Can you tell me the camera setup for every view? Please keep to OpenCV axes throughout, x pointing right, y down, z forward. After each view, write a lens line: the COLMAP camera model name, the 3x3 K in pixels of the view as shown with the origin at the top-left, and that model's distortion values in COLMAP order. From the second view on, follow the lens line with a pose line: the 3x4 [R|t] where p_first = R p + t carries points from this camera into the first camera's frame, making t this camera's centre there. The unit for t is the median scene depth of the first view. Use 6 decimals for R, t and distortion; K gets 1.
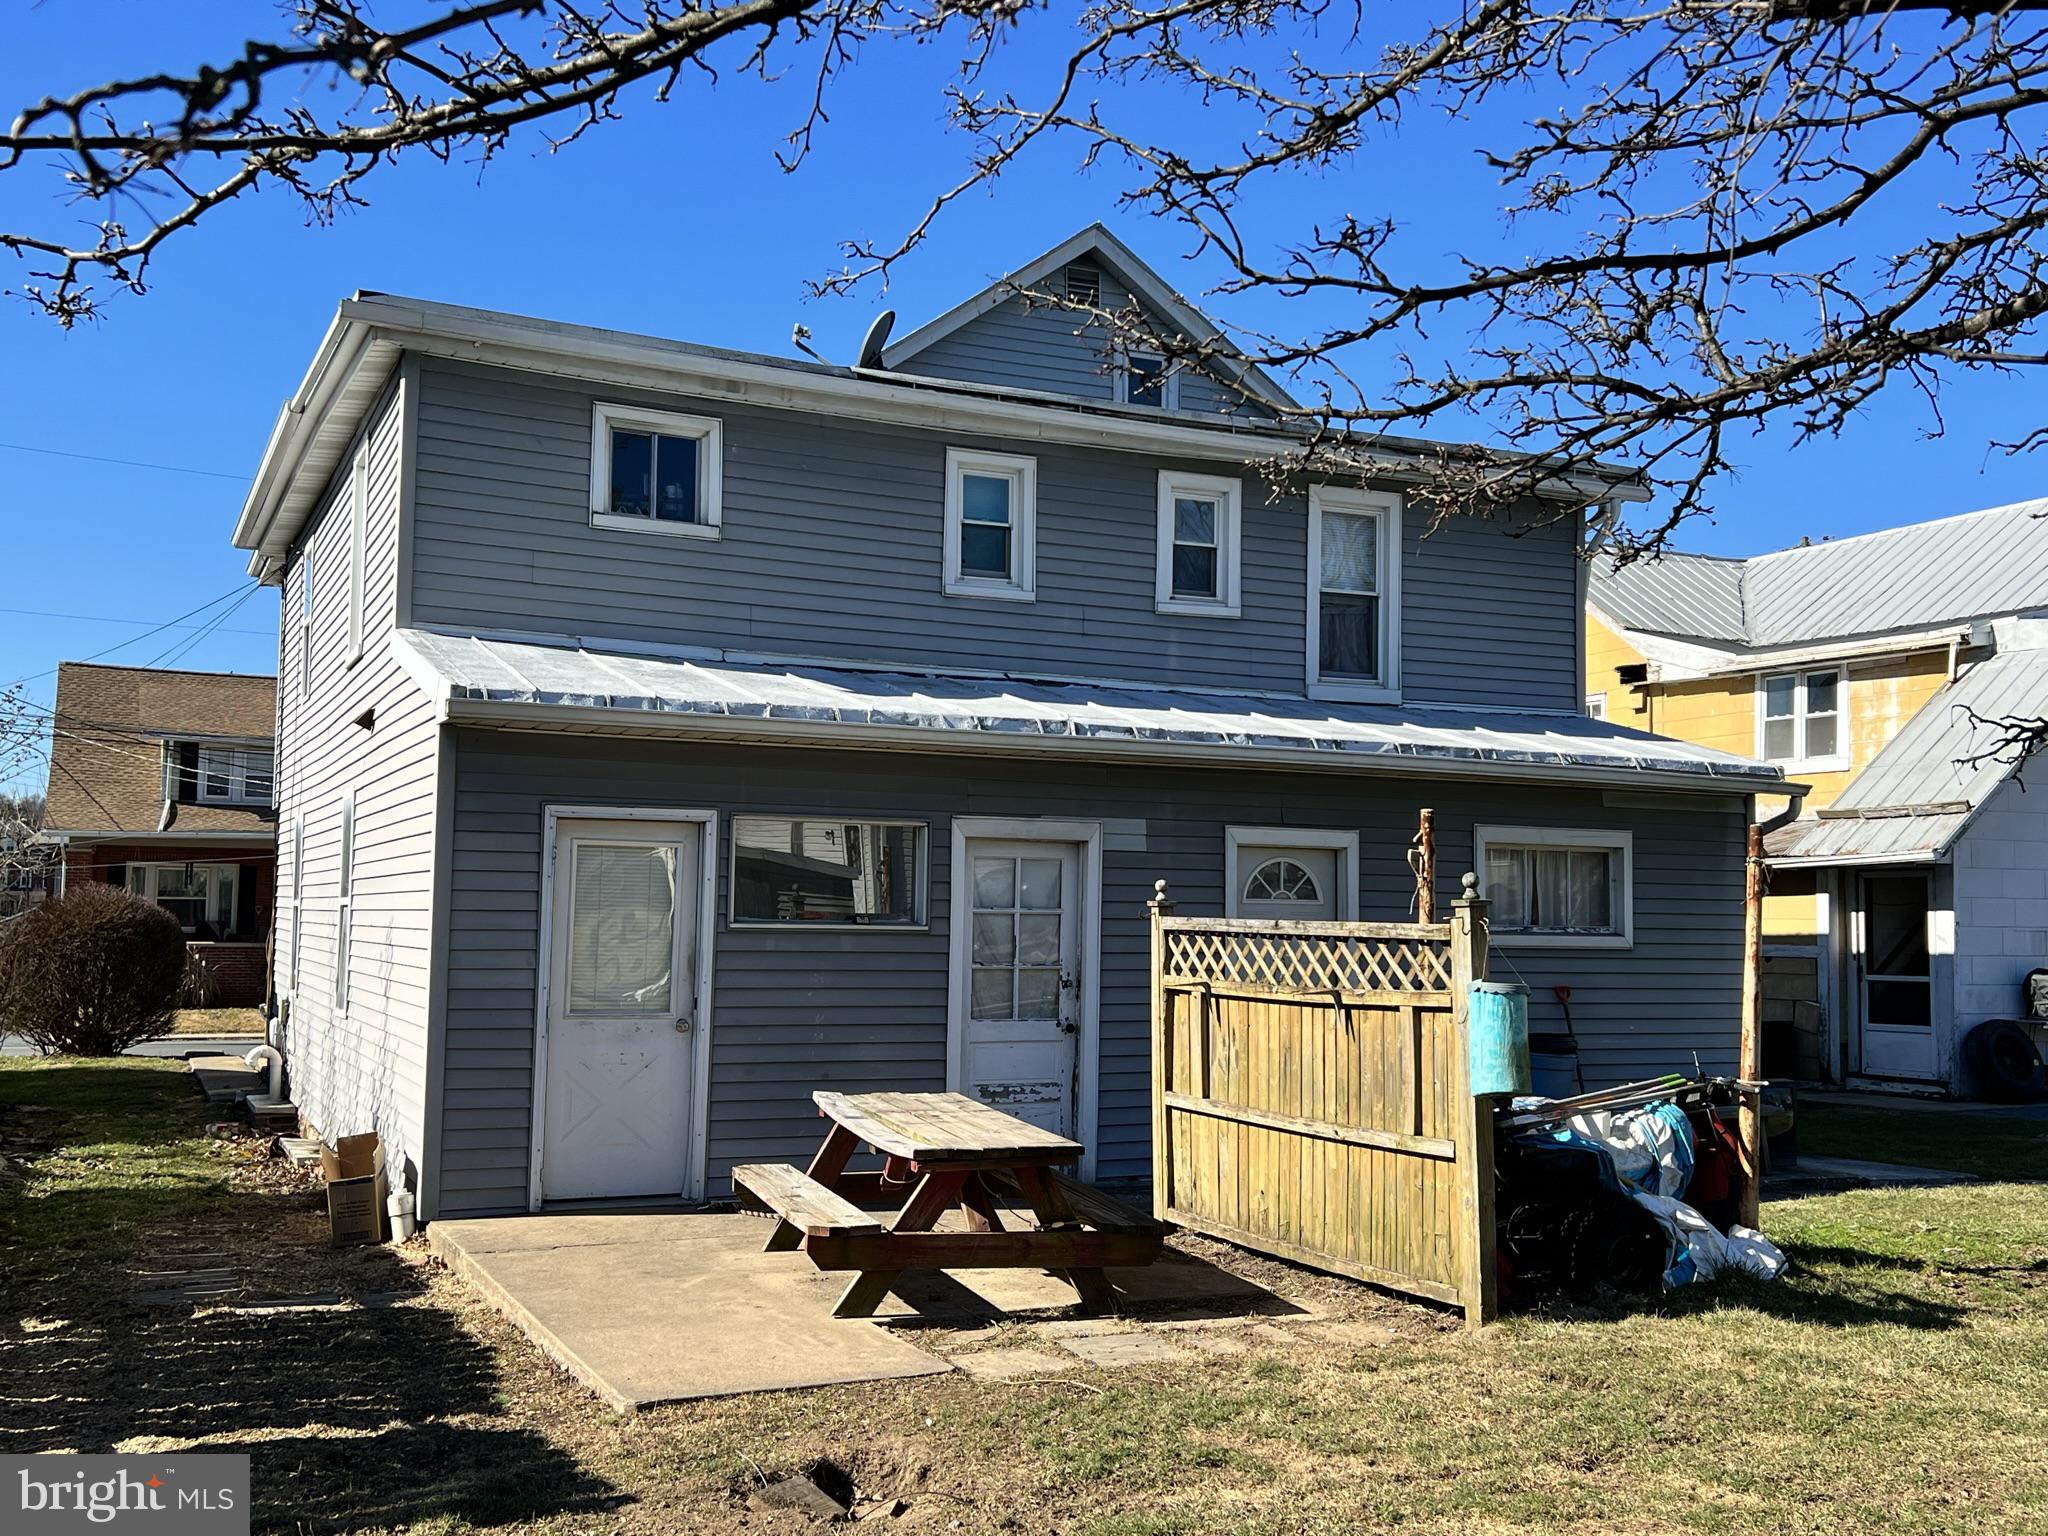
lens RADIAL K [[1994.1, 0, 1024.0], [0, 1994.1, 768.0], [0, 0, 1]] dist [0.062877, 0.003044]
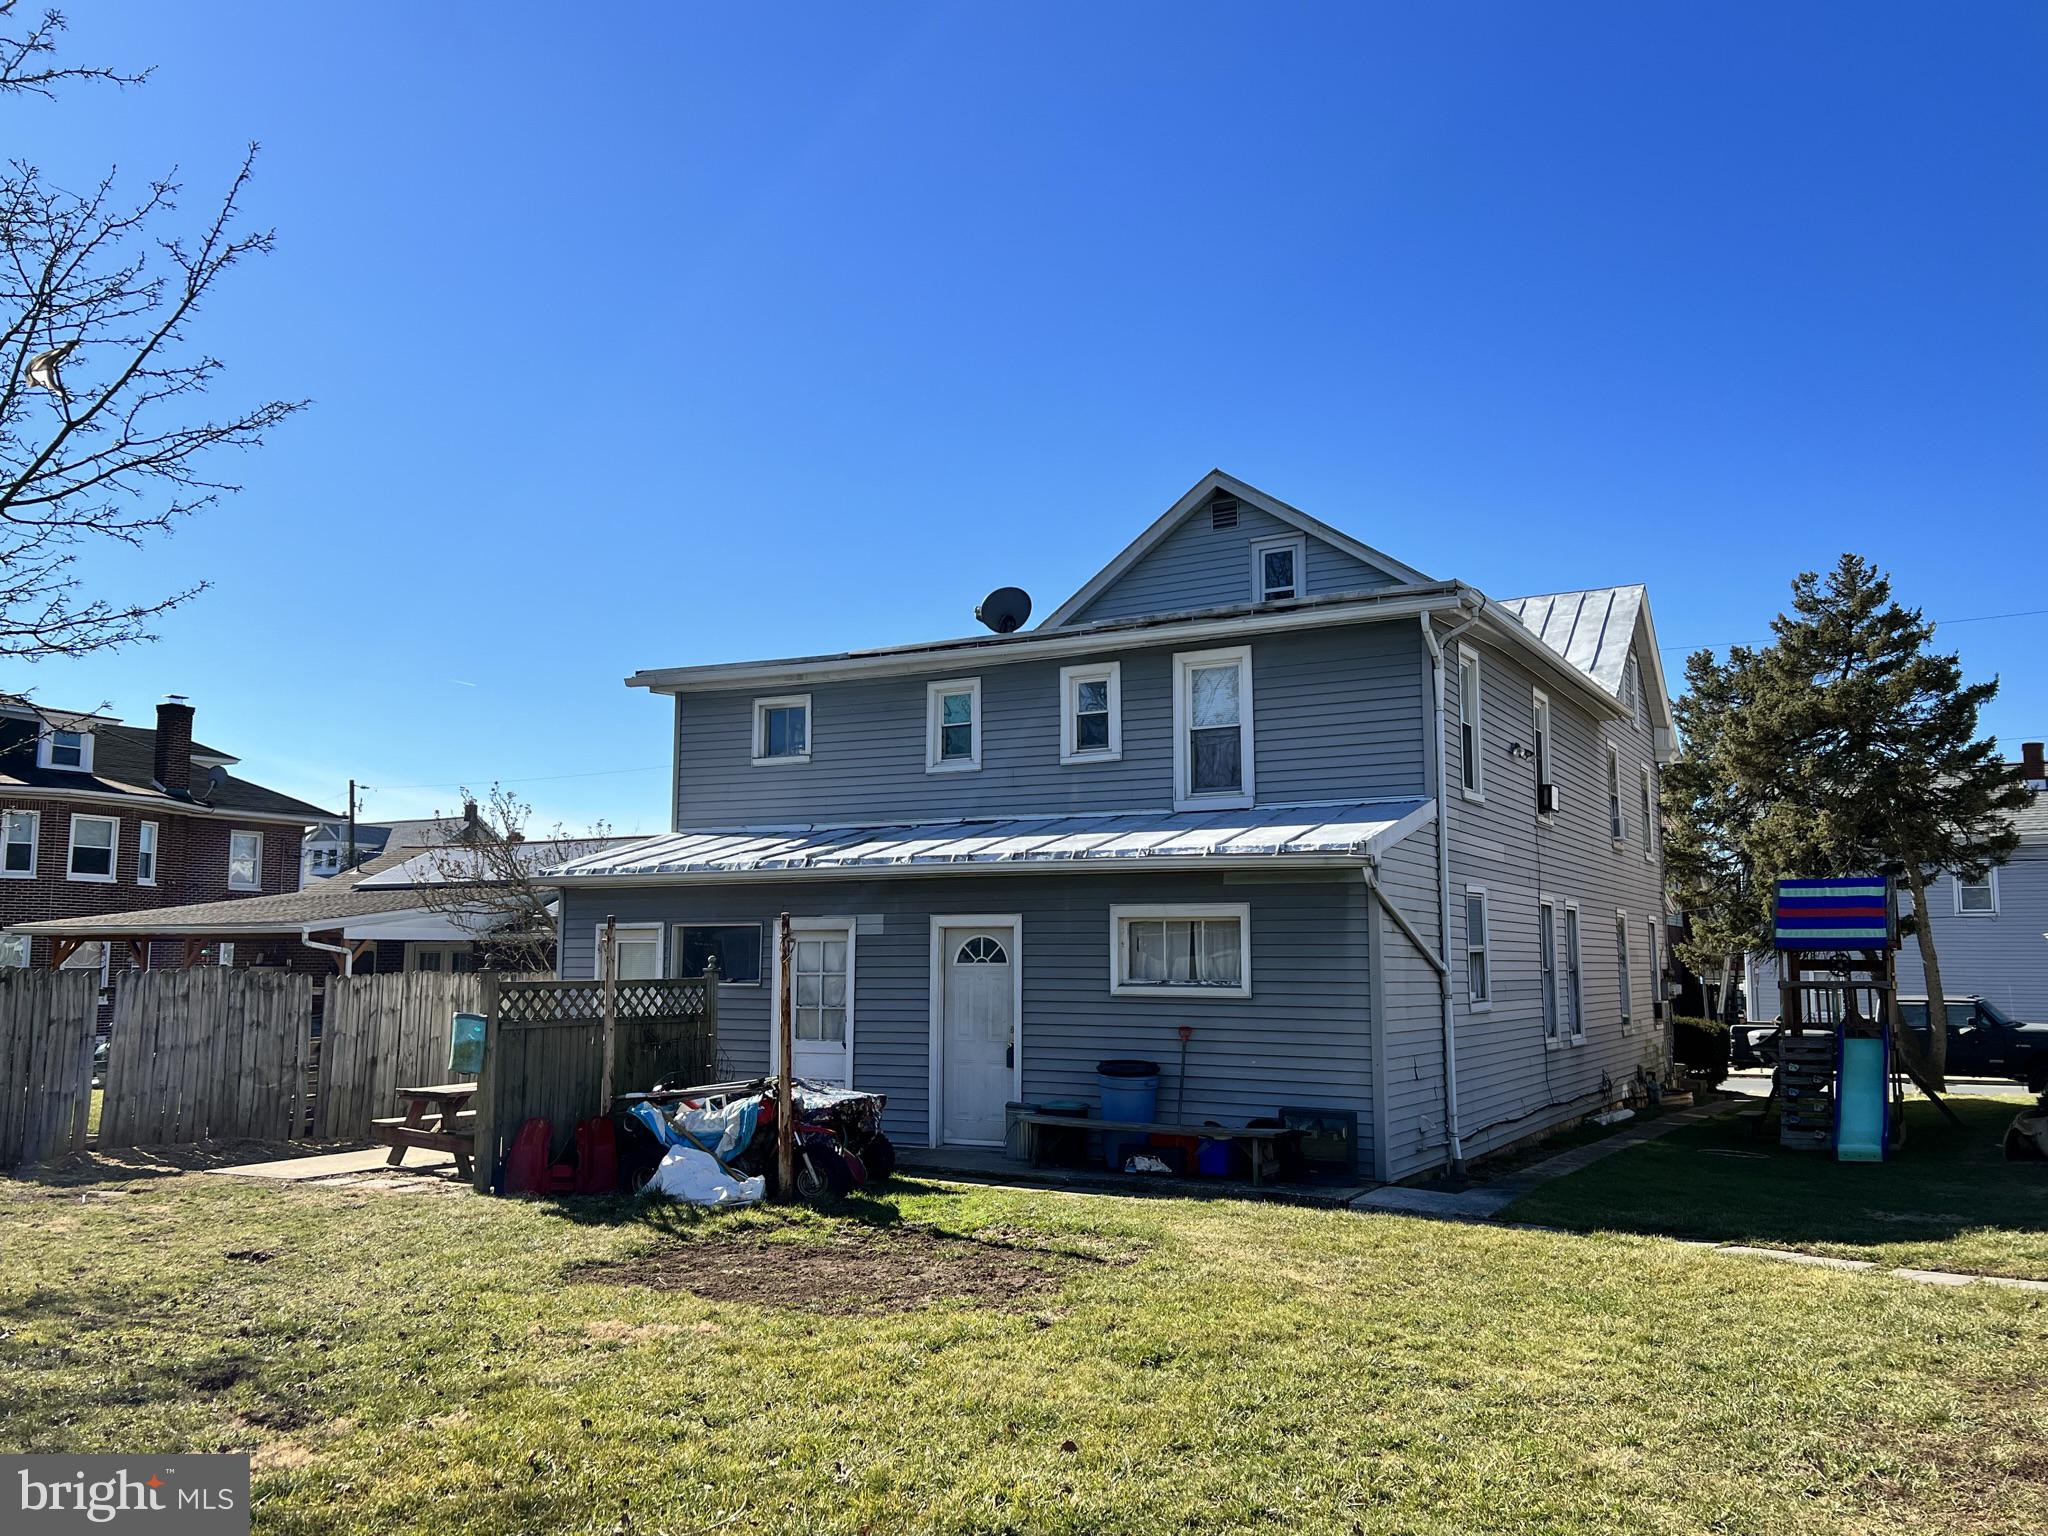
lens RADIAL K [[1609.7, 0, 1024.0], [0, 1609.7, 768.0], [0, 0, 1]] dist [-0.001296, -0.000980]
pose [[0.579870, -0.109684, -0.807292, 1.036726], [0.066601, 0.993961, -0.087208, 0.026036], [0.811982, -0.003197, 0.583673, 0.303152]]
